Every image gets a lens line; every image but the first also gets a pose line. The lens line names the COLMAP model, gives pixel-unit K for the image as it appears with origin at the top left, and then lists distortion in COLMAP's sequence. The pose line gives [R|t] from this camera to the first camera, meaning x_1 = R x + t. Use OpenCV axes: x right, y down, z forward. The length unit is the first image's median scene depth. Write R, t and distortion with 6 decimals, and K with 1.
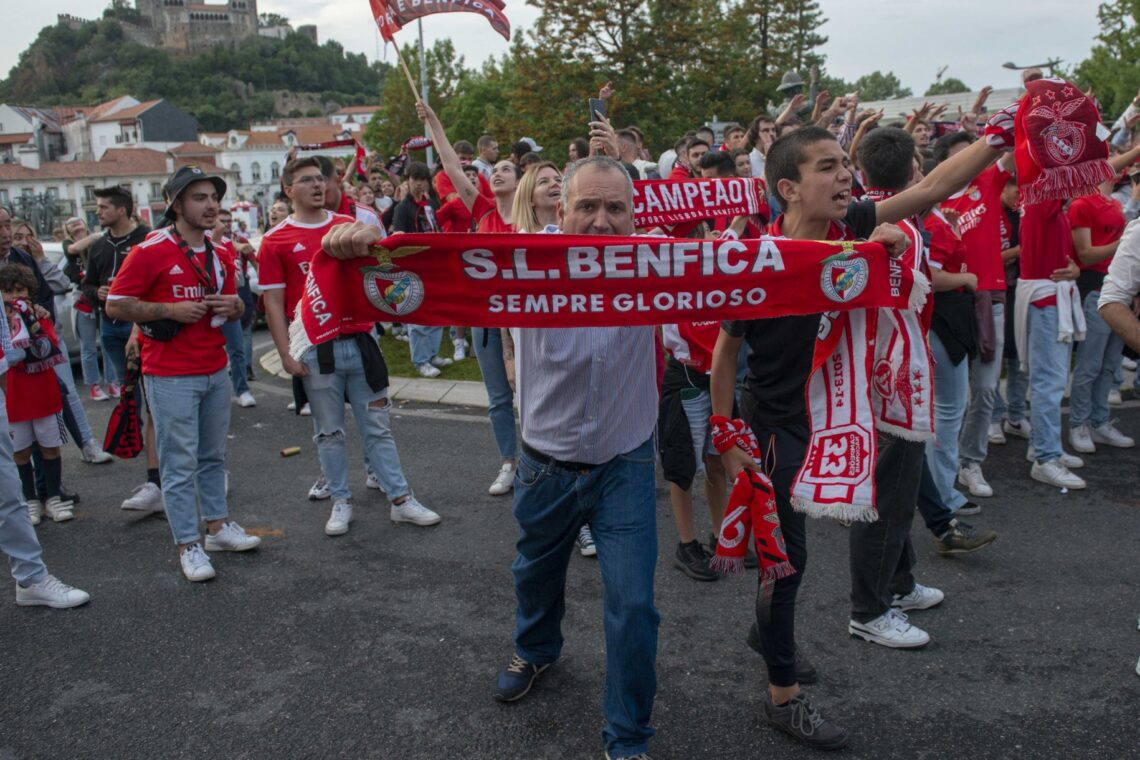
lens RADIAL K [[976.8, 0, 670.5], [0, 976.8, 301.5], [0, 0, 1]] dist [-0.039316, -0.008681]
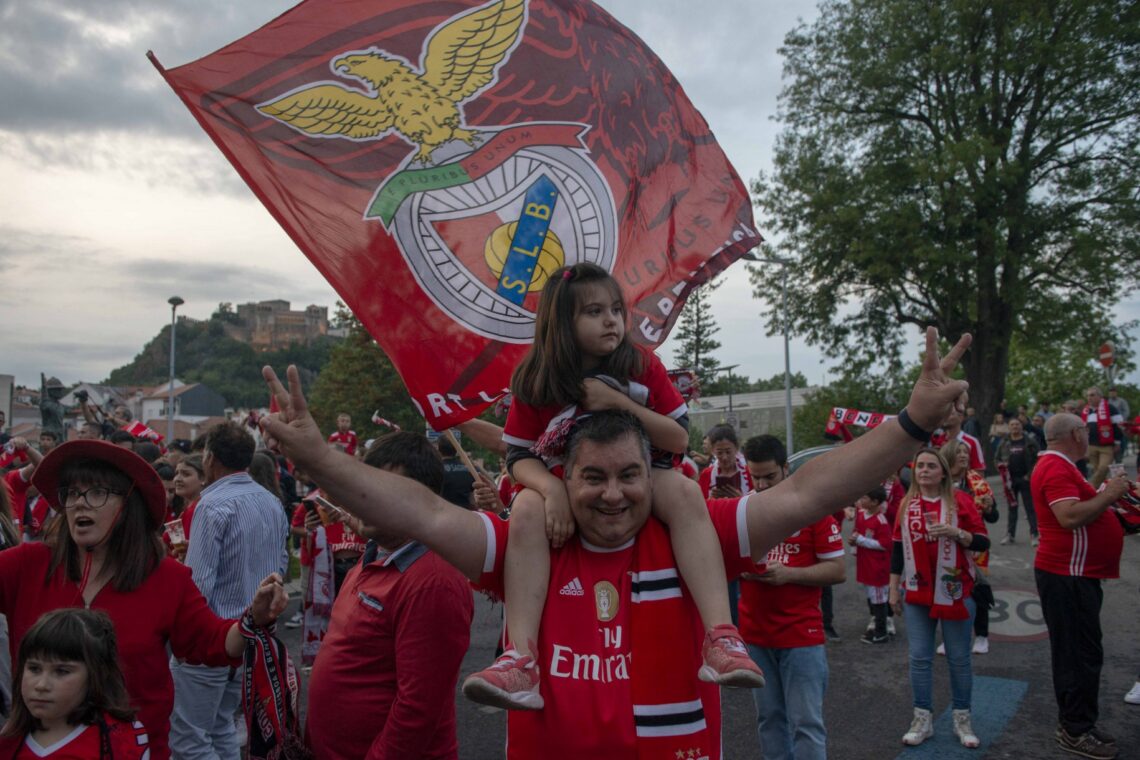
lens RADIAL K [[831.5, 0, 581.5], [0, 831.5, 375.7], [0, 0, 1]] dist [-0.045205, -0.001486]
pose [[0.991929, 0.015327, -0.125864, 0.173691], [-0.042673, 0.975114, -0.217559, -0.004965], [0.119397, 0.221174, 0.967898, 0.003785]]
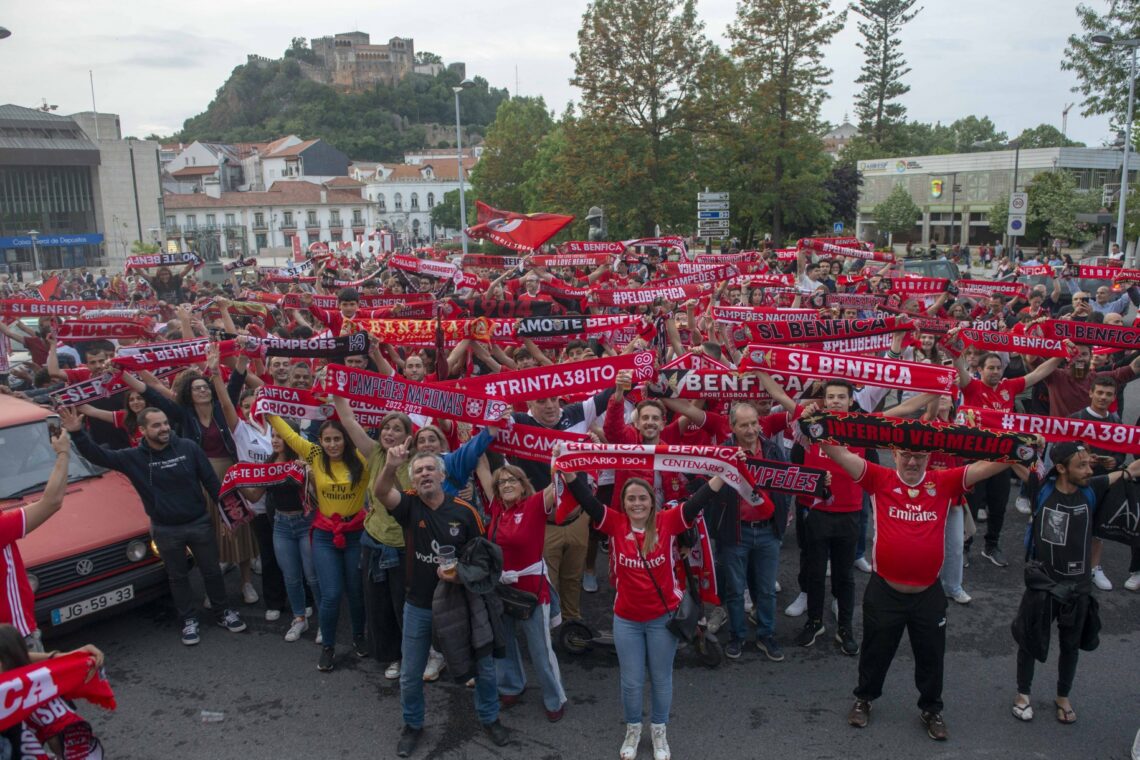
lens RADIAL K [[927.2, 0, 602.3], [0, 927.2, 385.0], [0, 0, 1]] dist [-0.029189, -0.012178]
pose [[0.978080, 0.059524, -0.199538, 0.079371], [-0.046016, 0.996366, 0.071669, -0.011914], [0.203079, -0.060916, 0.977266, -0.071973]]
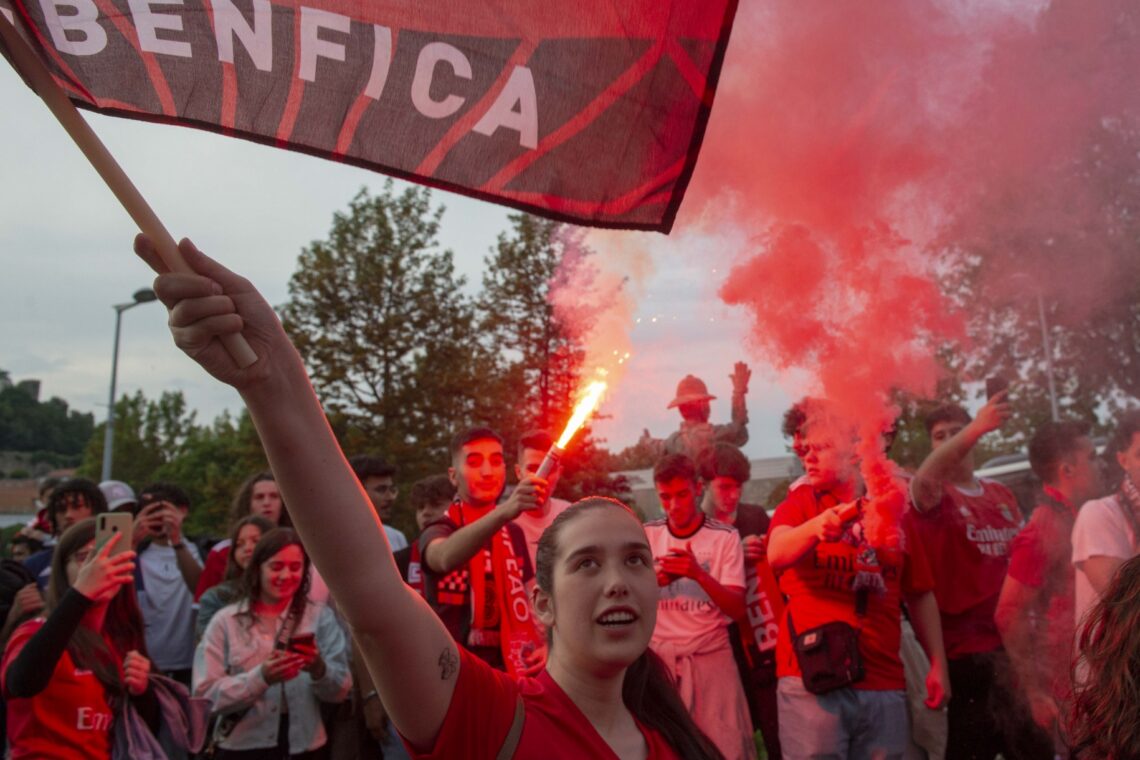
lens RADIAL K [[956.0, 0, 688.9], [0, 956.0, 310.6], [0, 0, 1]] dist [-0.048159, -0.010842]
pose [[0.964902, 0.053869, 0.257027, -0.004836], [0.043267, 0.932751, -0.357915, -0.011638], [-0.259023, 0.356474, 0.897682, 0.082379]]
